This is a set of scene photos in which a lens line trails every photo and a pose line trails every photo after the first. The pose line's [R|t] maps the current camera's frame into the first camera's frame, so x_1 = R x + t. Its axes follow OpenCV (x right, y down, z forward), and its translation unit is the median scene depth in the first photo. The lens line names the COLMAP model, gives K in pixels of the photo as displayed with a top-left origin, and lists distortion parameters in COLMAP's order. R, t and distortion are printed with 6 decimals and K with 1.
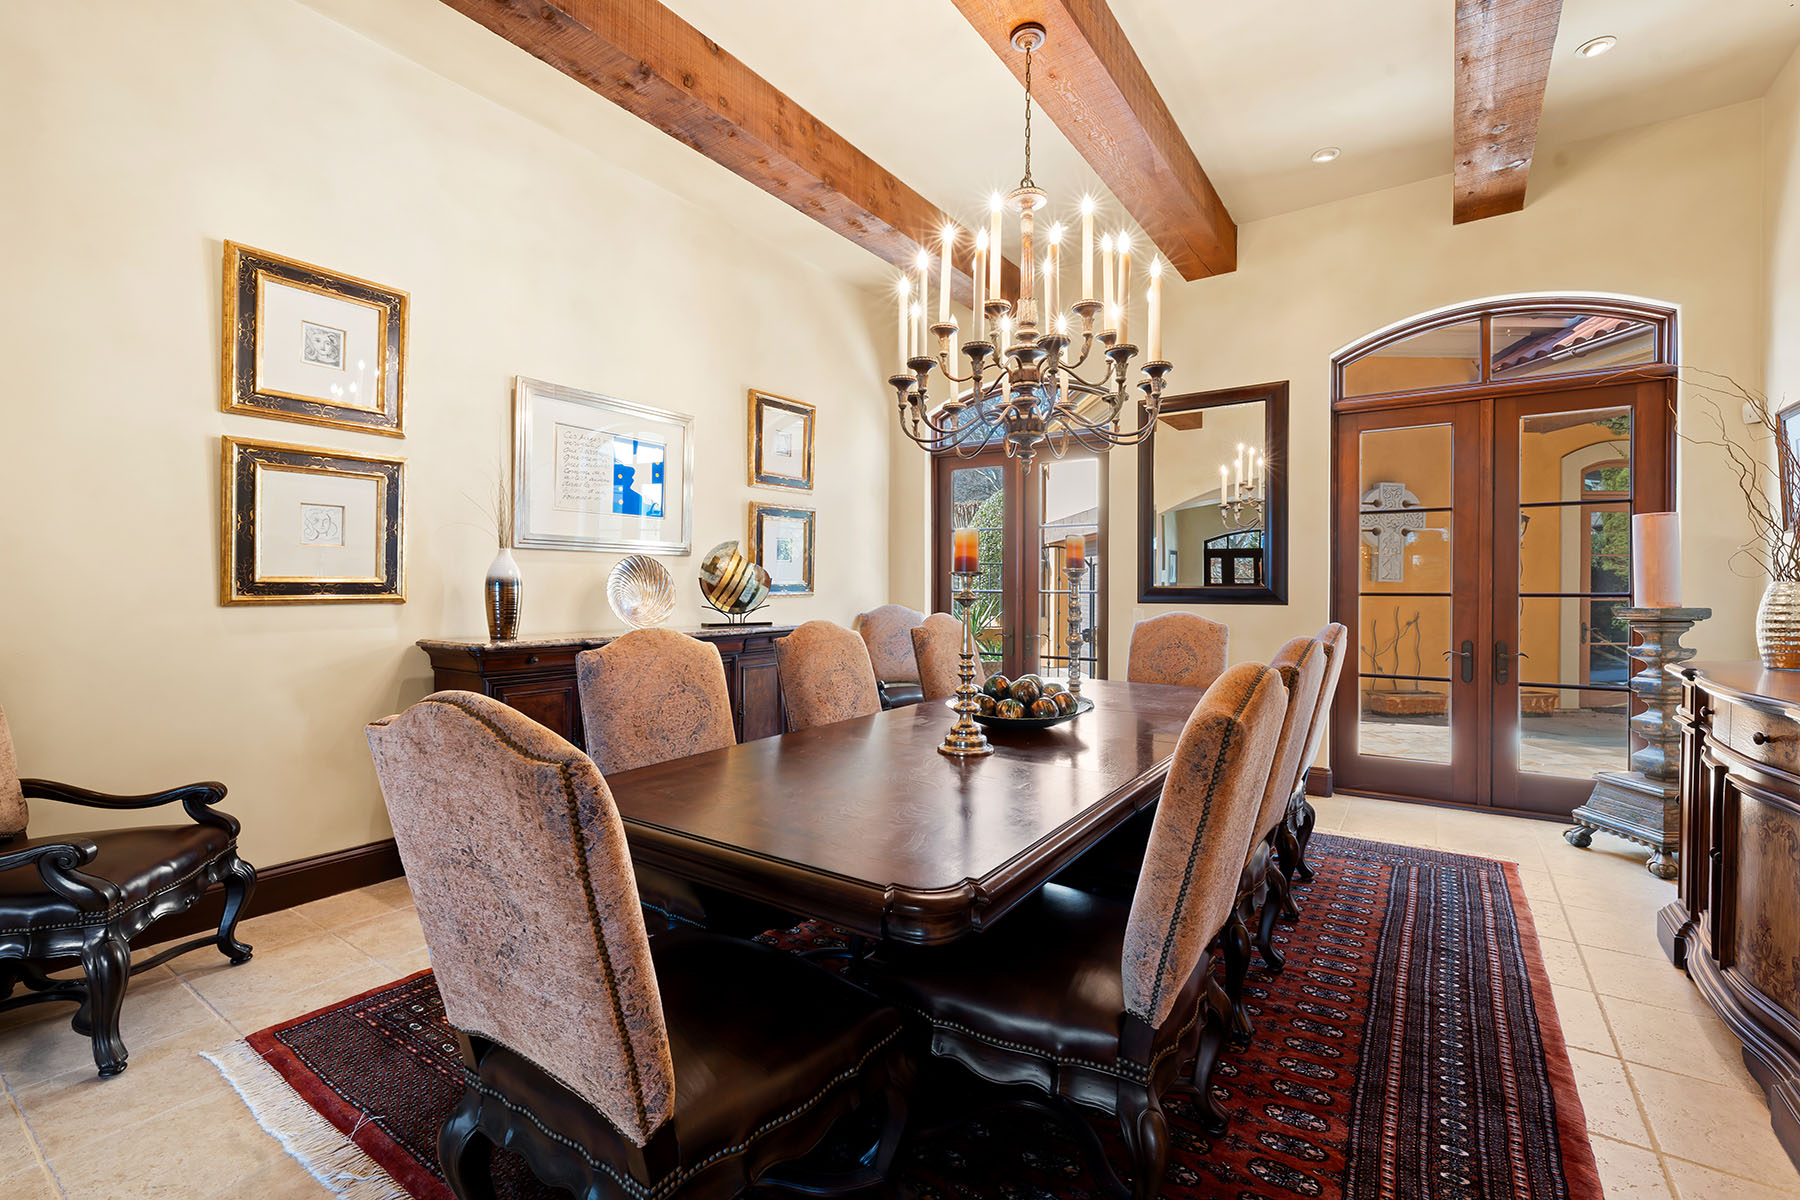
lens RADIAL K [[769.8, 0, 900.7], [0, 769.8, 587.6], [0, 0, 1]] dist [0.001858, 0.000168]
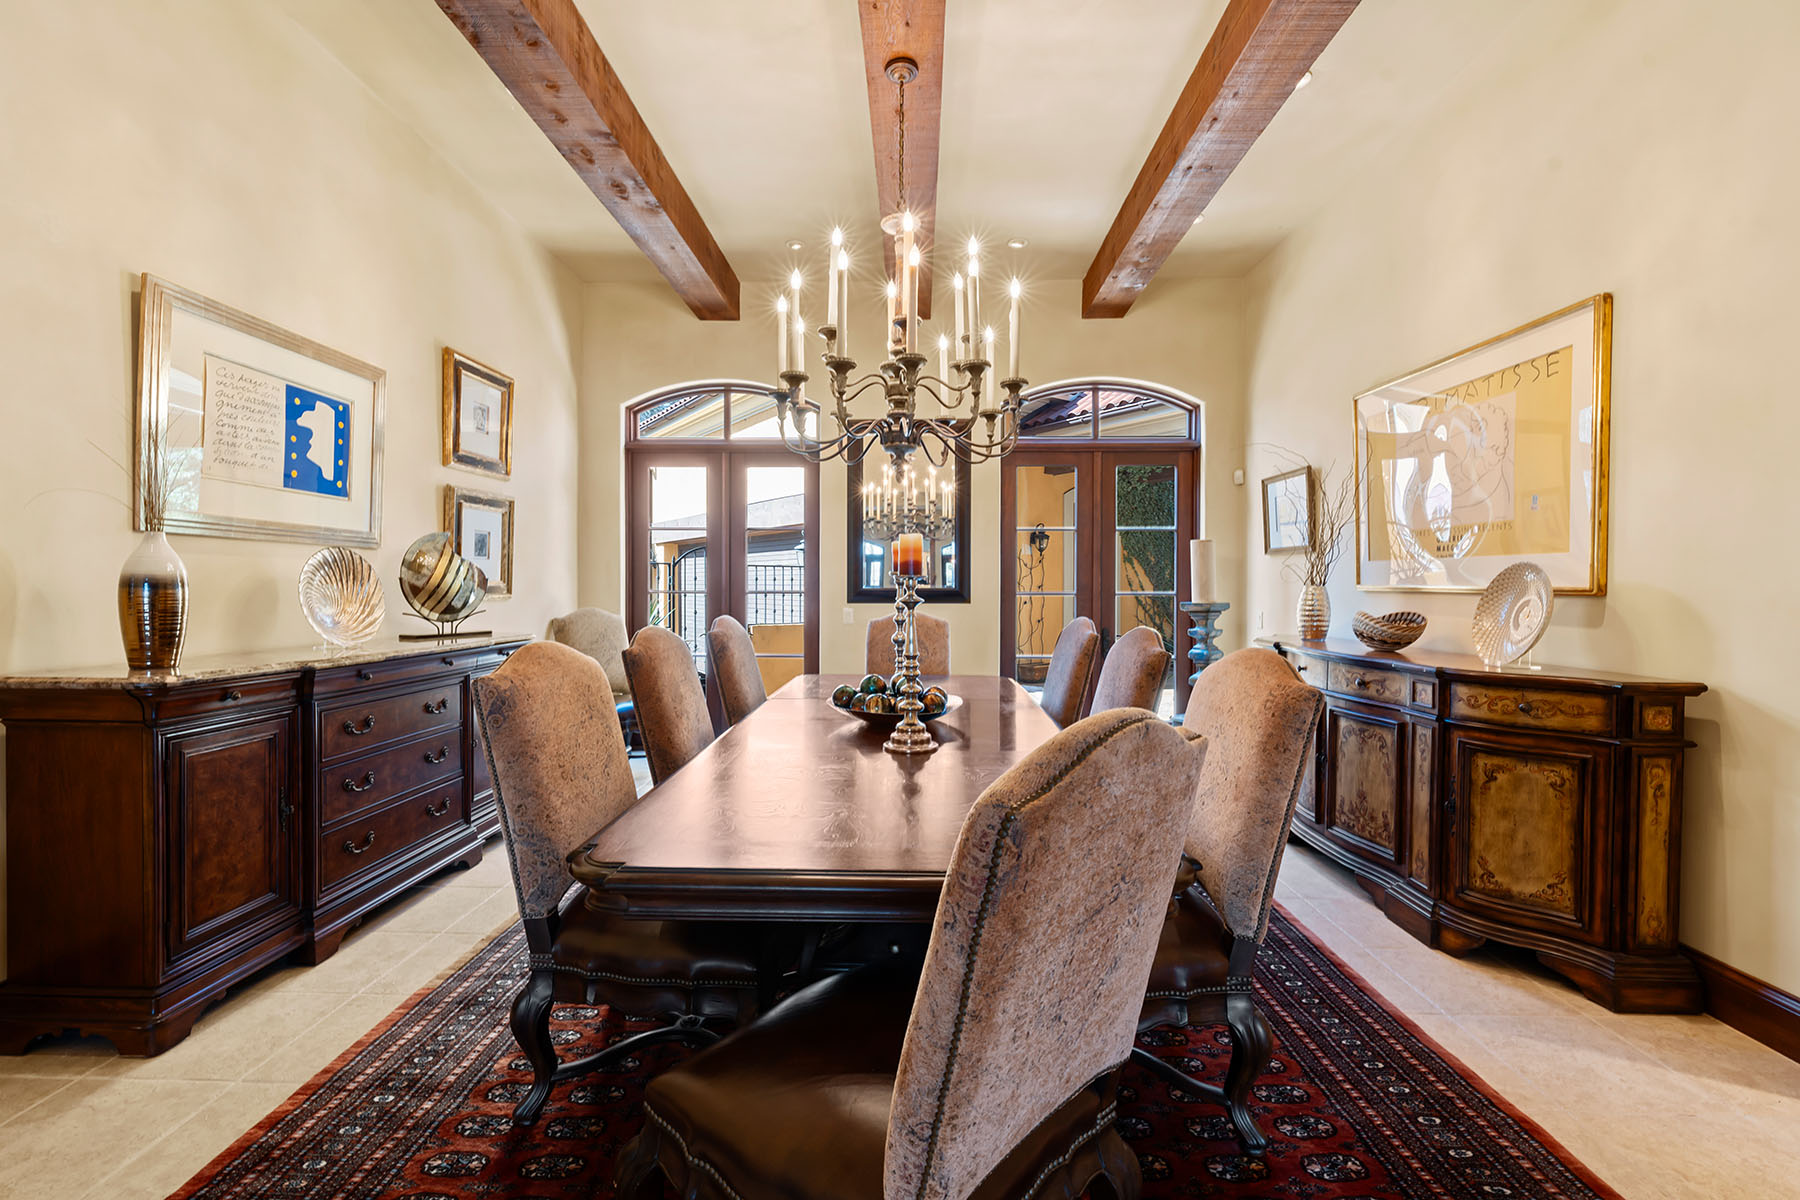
lens RADIAL K [[735.1, 0, 901.4], [0, 735.1, 589.9], [0, 0, 1]] dist [-0.002174, 0.000275]
pose [[0.843679, -0.001403, 0.536846, -0.229369], [0.000067, 0.999997, 0.002508, -0.001793], [-0.536848, -0.002080, 0.843676, 0.089316]]
